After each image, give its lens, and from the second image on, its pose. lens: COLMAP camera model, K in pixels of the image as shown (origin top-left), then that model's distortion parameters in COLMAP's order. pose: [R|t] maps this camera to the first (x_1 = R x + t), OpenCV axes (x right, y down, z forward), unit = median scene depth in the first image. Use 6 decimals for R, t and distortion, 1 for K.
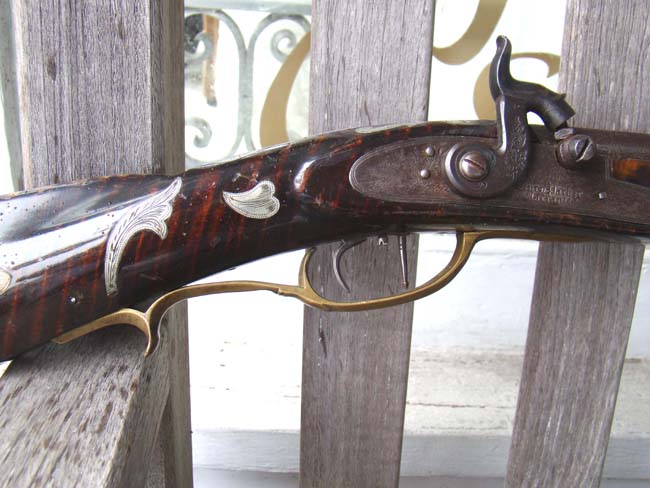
lens RADIAL K [[609.9, 0, 325.0], [0, 609.9, 244.0], [0, 0, 1]] dist [-0.137841, 0.008595]
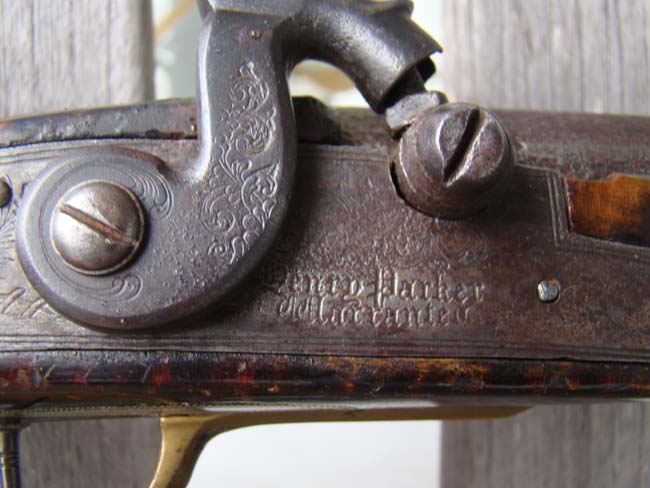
lens RADIAL K [[650.0, 0, 325.0], [0, 650.0, 244.0], [0, 0, 1]] dist [-0.178795, 0.035203]
pose [[0.996906, -0.059544, 0.051319, 0.327839], [0.065878, 0.989034, -0.132178, -0.067853], [-0.042886, 0.135150, 0.989897, 0.650842]]
